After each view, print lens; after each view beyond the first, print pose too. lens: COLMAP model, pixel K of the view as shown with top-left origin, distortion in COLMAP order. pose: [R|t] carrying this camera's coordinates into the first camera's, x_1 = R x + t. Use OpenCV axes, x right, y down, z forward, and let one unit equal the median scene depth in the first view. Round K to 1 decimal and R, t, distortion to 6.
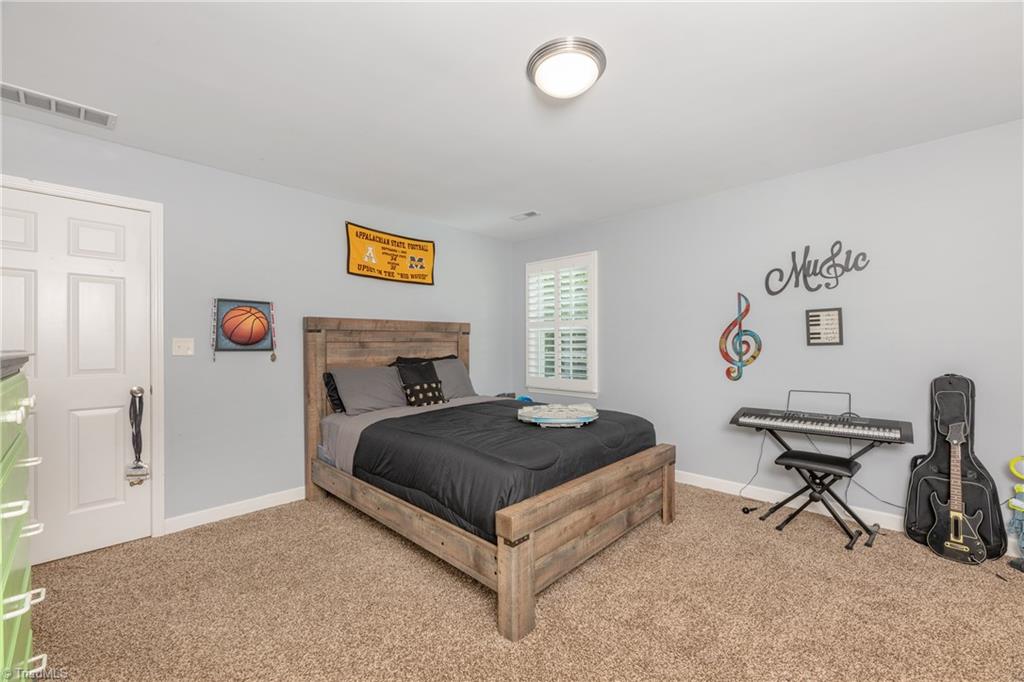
lens RADIAL K [[413.6, 0, 509.0], [0, 413.6, 339.4], [0, 0, 1]] dist [0.002005, -0.000454]
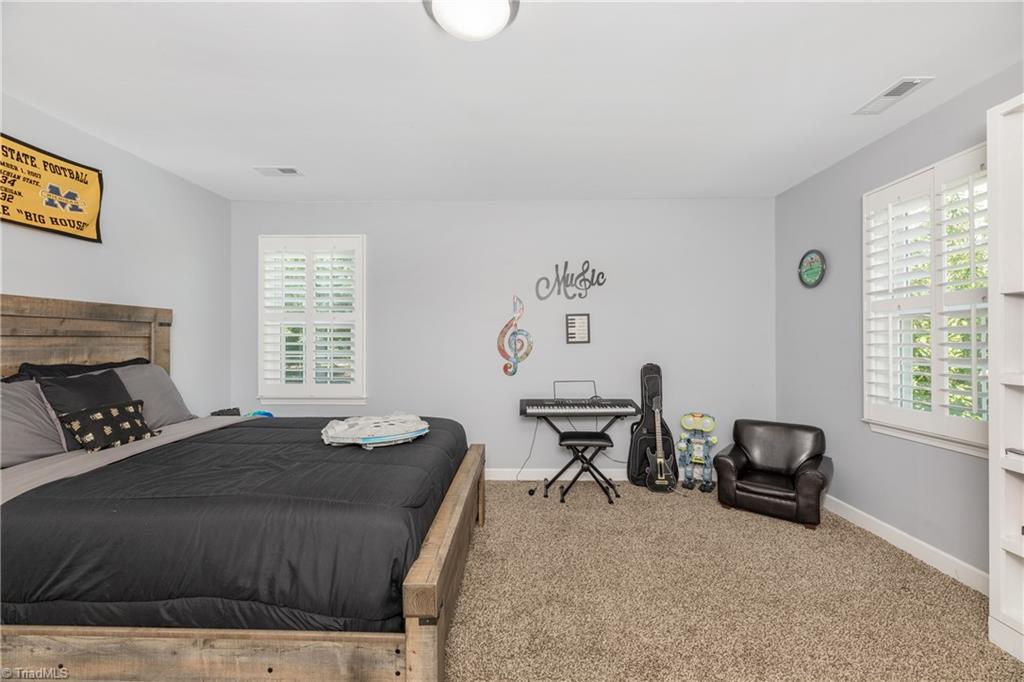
lens RADIAL K [[413.6, 0, 509.0], [0, 413.6, 339.4], [0, 0, 1]] dist [0.002005, -0.000454]
pose [[0.736830, 0.007937, 0.676032, -0.220631], [-0.010717, 0.999943, -0.000059, 0.004456], [-0.675993, -0.007201, 0.736873, 0.223623]]
